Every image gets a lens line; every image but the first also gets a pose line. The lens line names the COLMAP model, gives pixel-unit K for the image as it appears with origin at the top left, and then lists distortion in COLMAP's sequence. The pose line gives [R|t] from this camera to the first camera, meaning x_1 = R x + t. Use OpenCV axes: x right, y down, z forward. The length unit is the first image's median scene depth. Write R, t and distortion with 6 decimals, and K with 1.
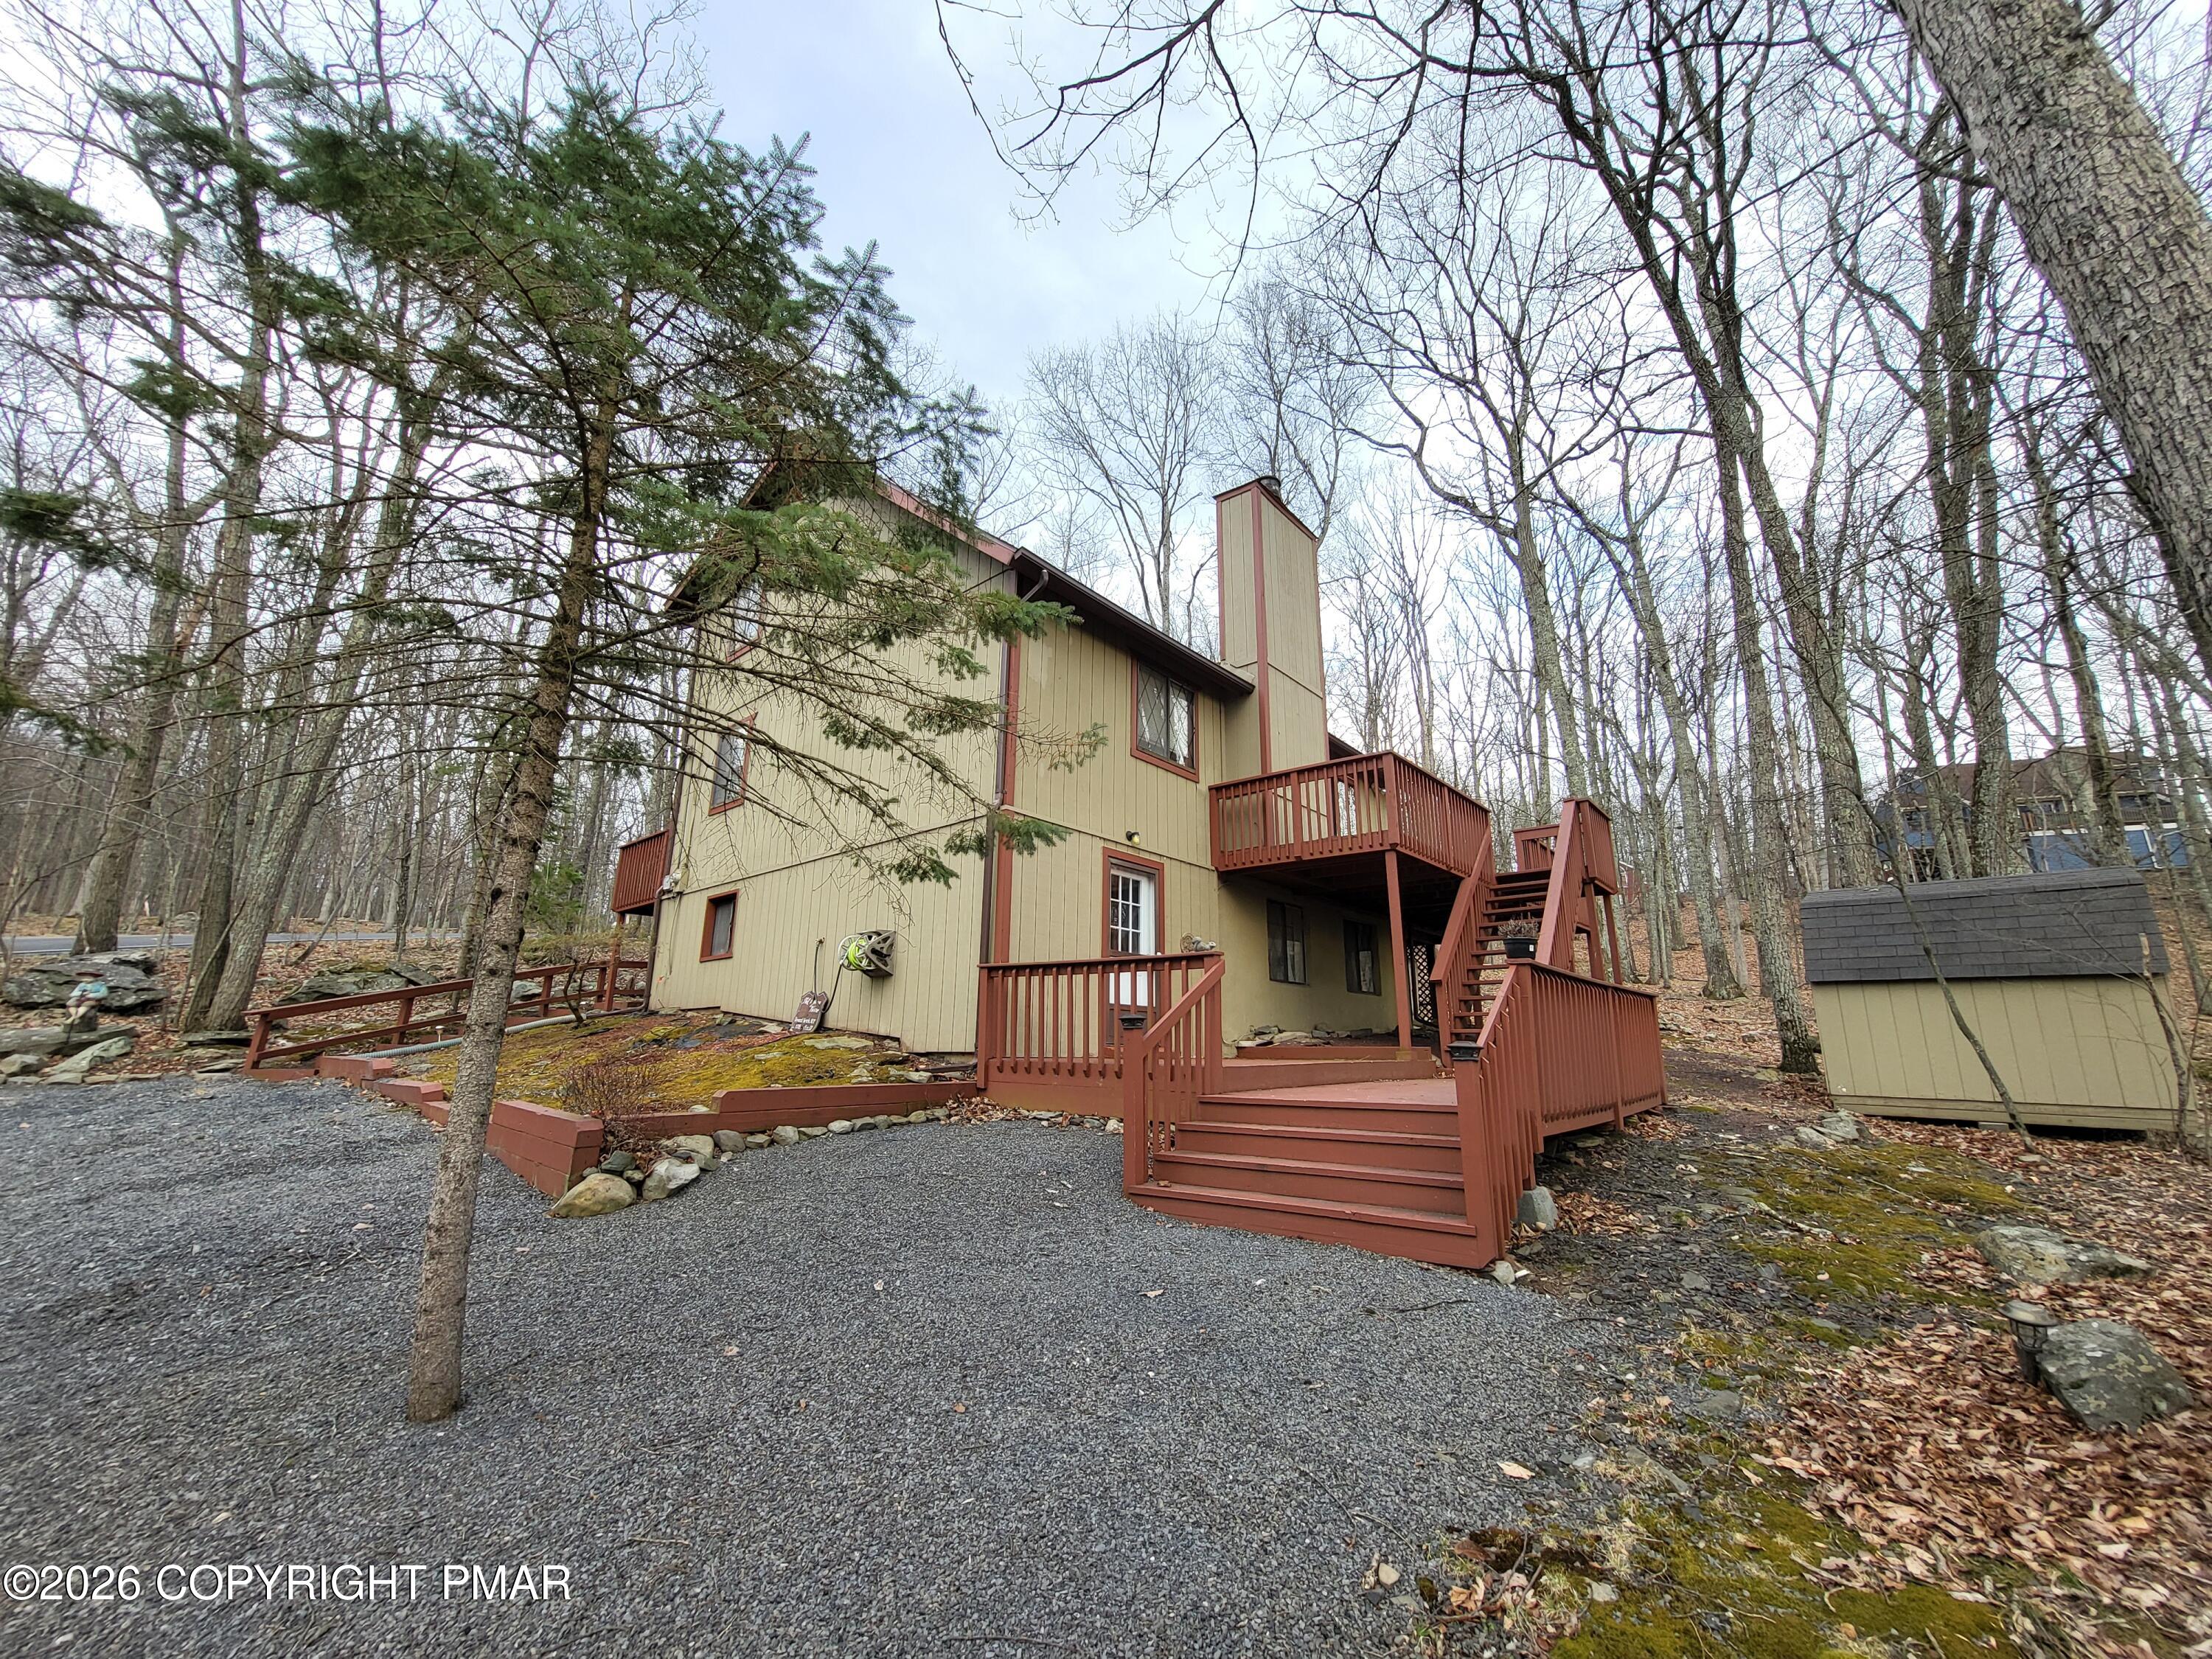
lens RADIAL K [[870.2, 0, 1113.5], [0, 870.2, 831.4], [0, 0, 1]] dist [-0.000670, -0.000662]
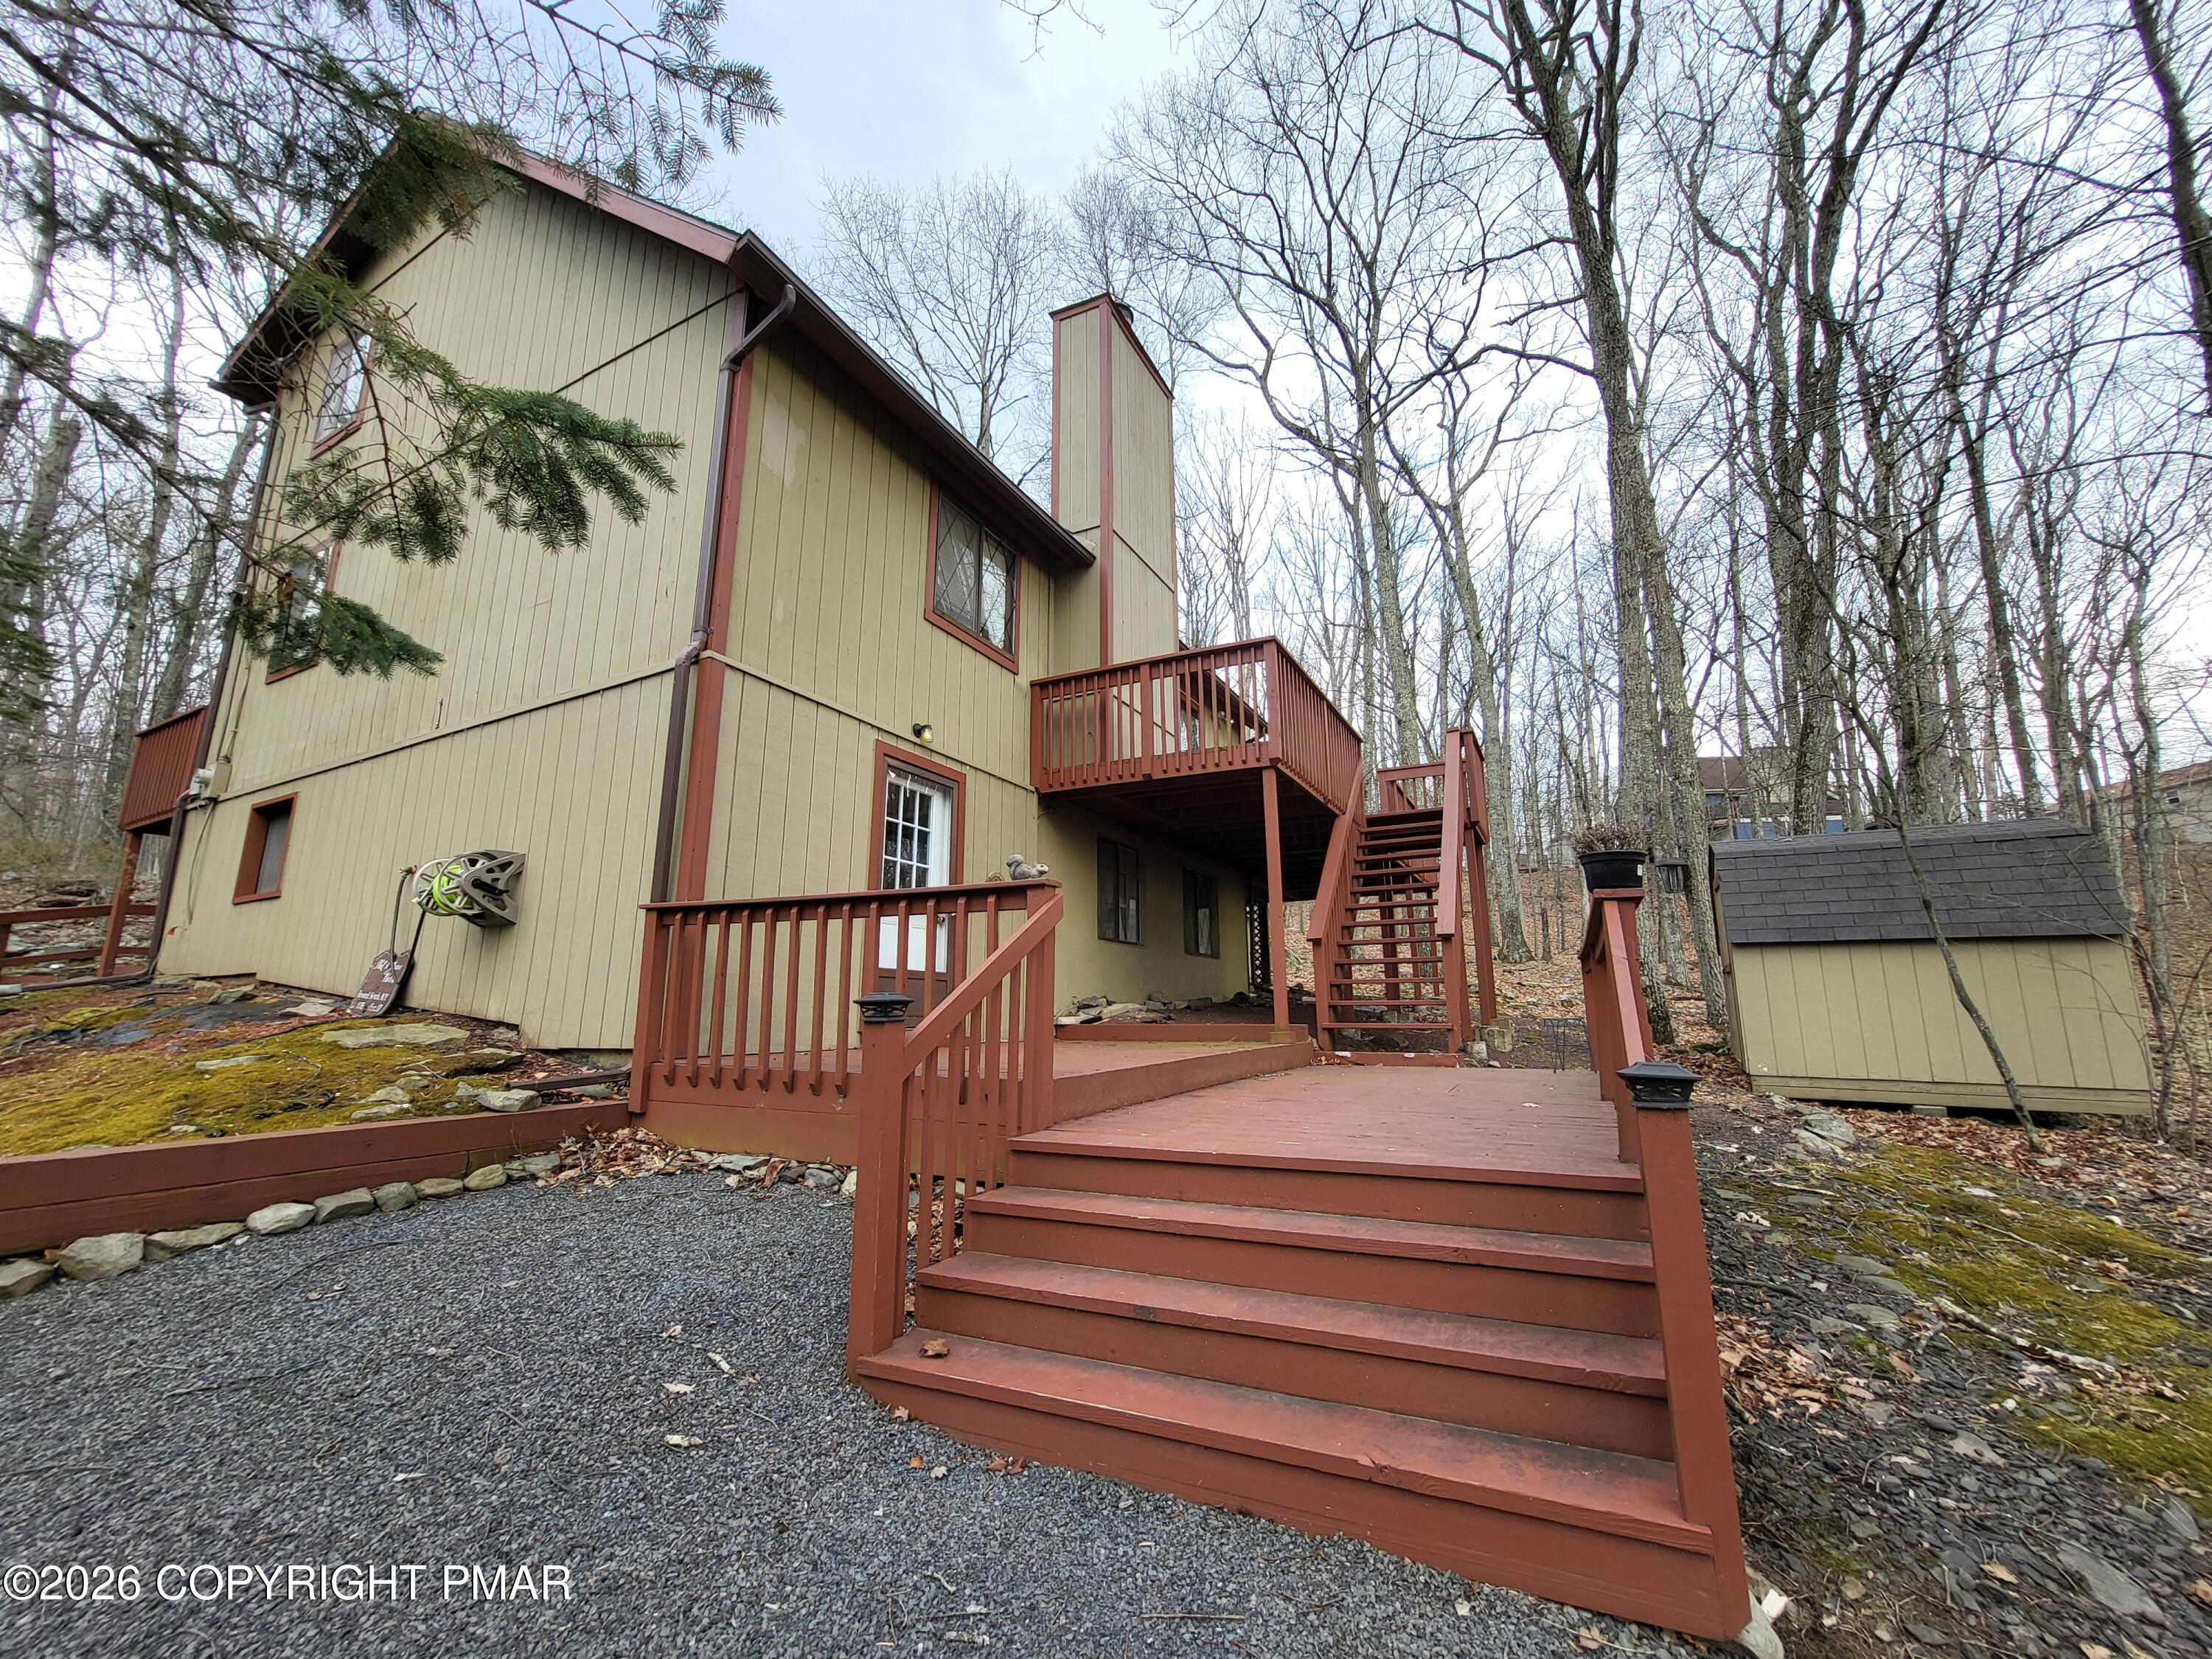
lens RADIAL K [[870.2, 0, 1113.1], [0, 870.2, 832.5], [0, 0, 1]] dist [-0.000670, -0.000662]
pose [[0.974919, 0.034098, 0.219931, 0.019597], [-0.043151, 0.998402, 0.036494, 0.051744], [-0.218335, -0.045069, 0.974833, 0.265716]]
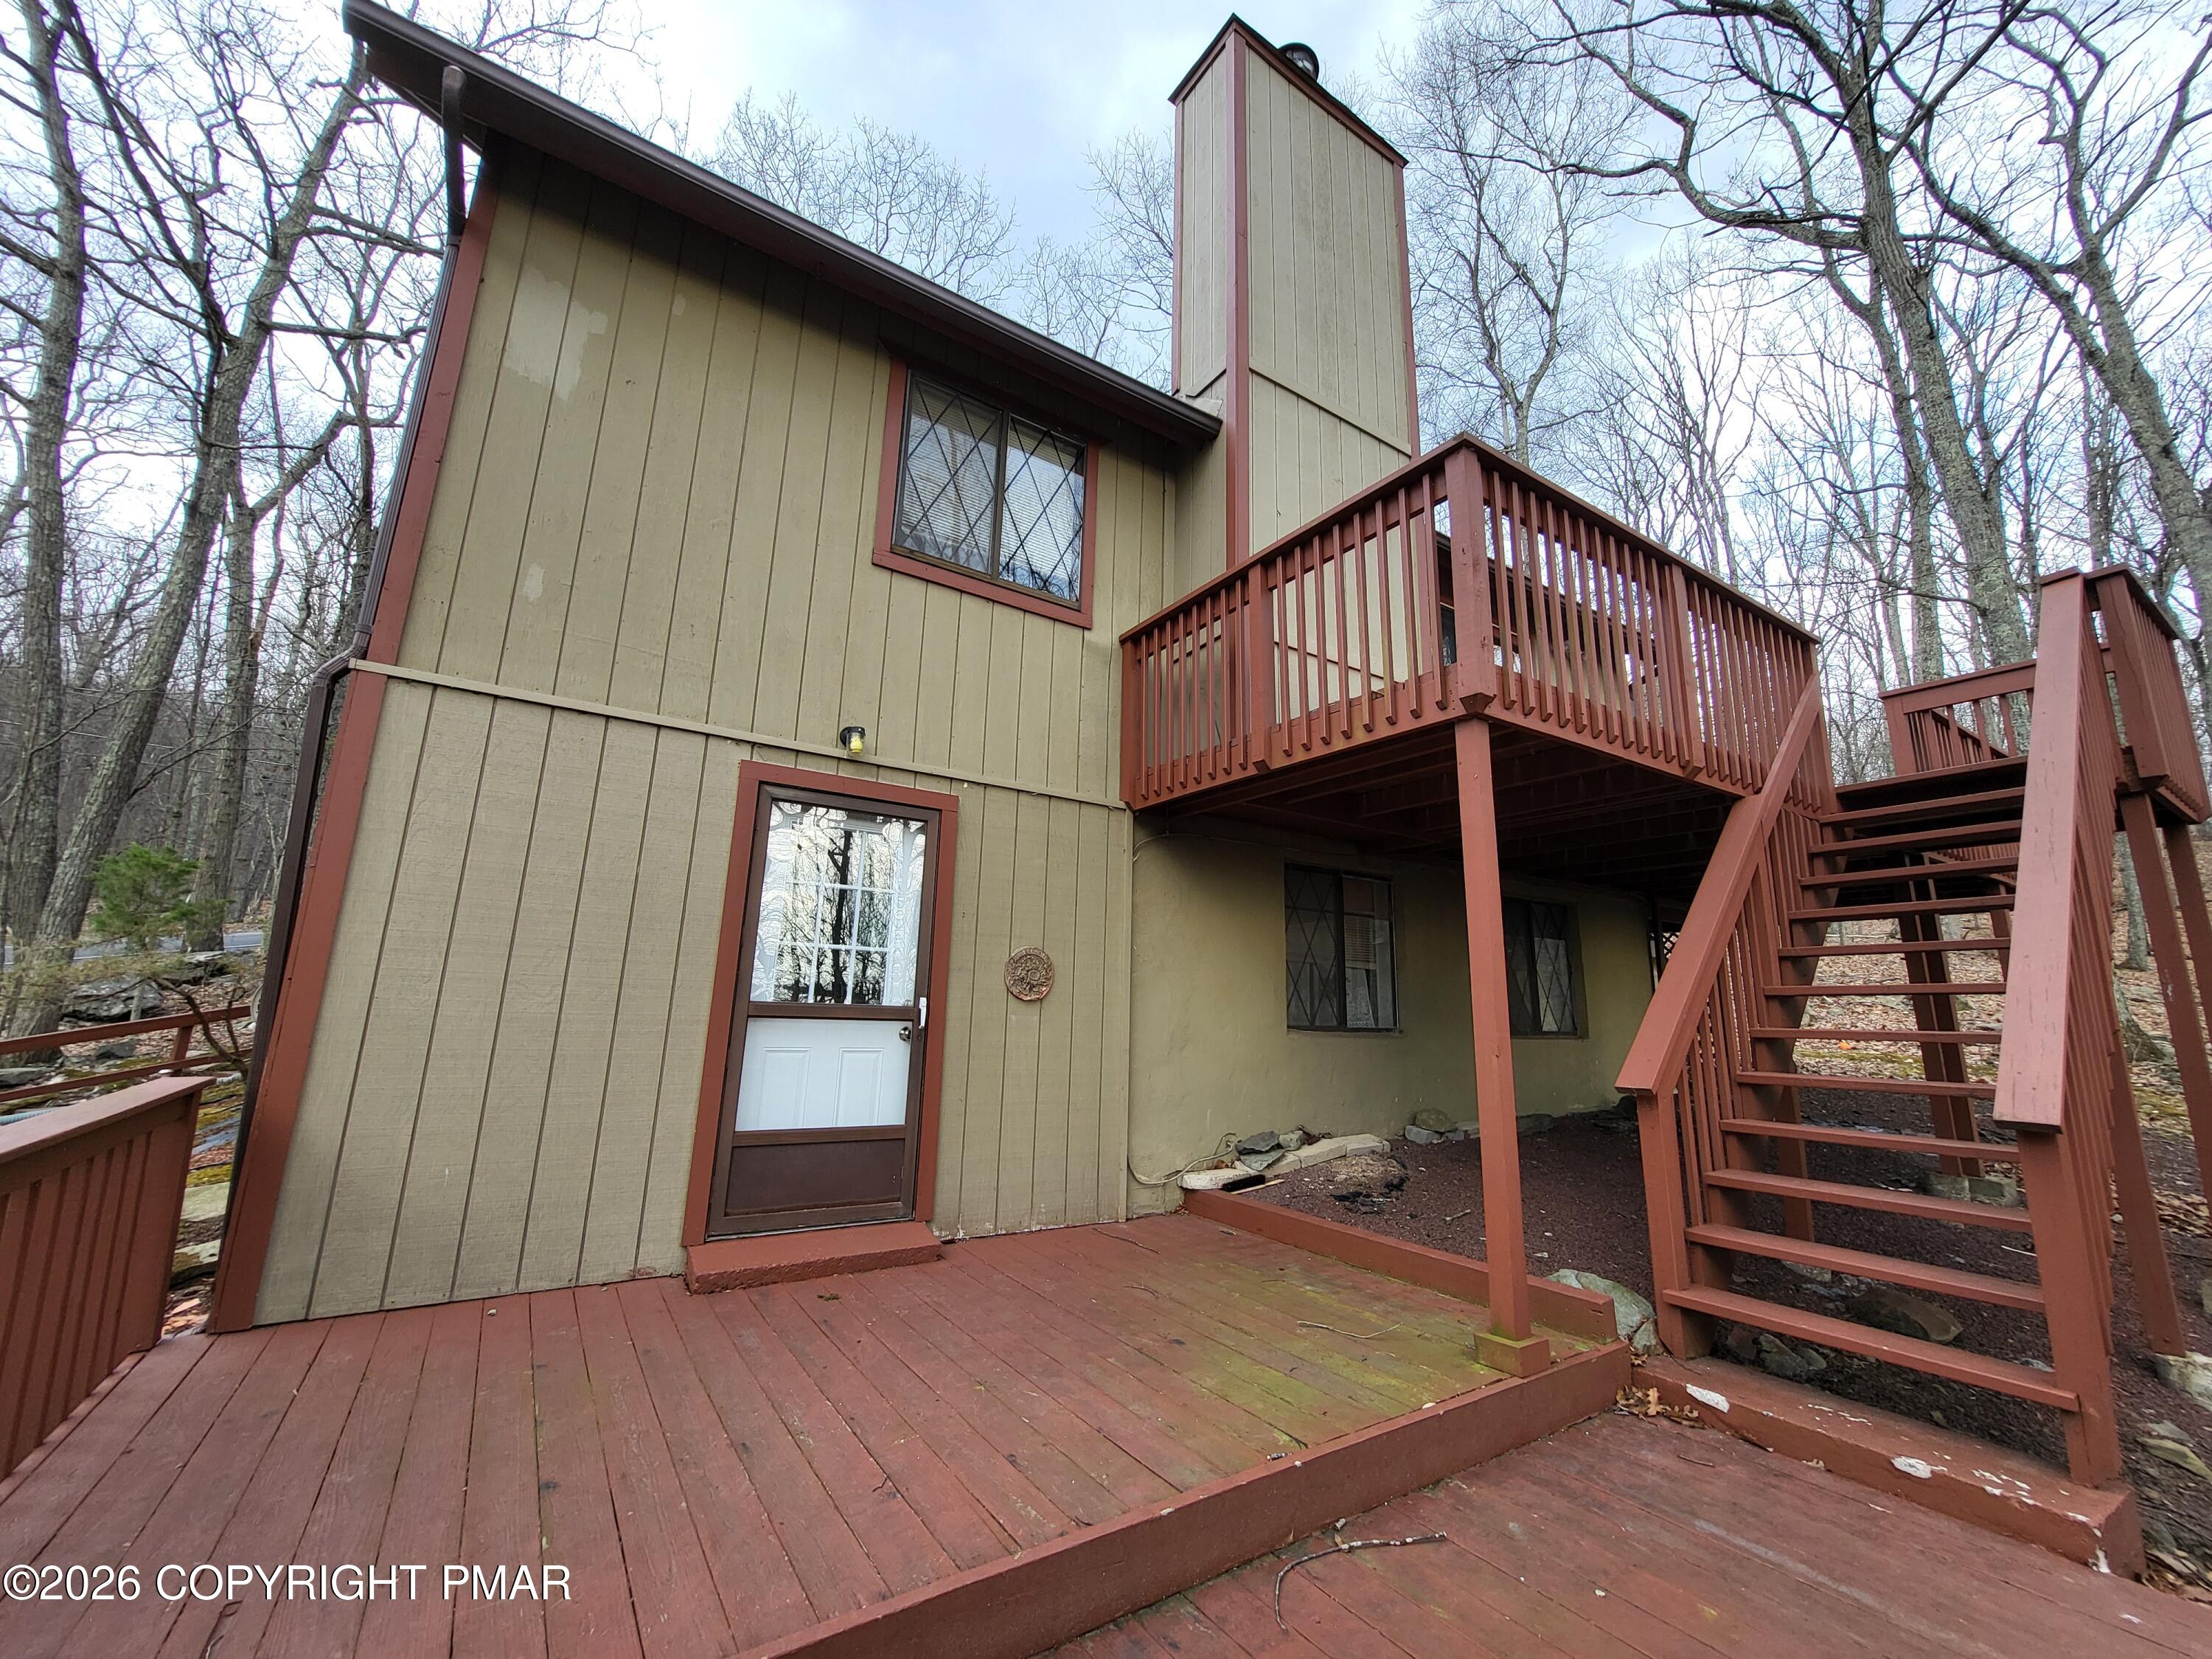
lens RADIAL K [[870.2, 0, 1118.9], [0, 870.2, 832.4], [0, 0, 1]] dist [-0.000670, -0.000662]
pose [[0.959415, -0.043128, -0.278682, 0.255959], [0.053413, 0.998139, 0.029413, 0.045443], [0.276895, -0.043104, 0.959933, 0.573427]]
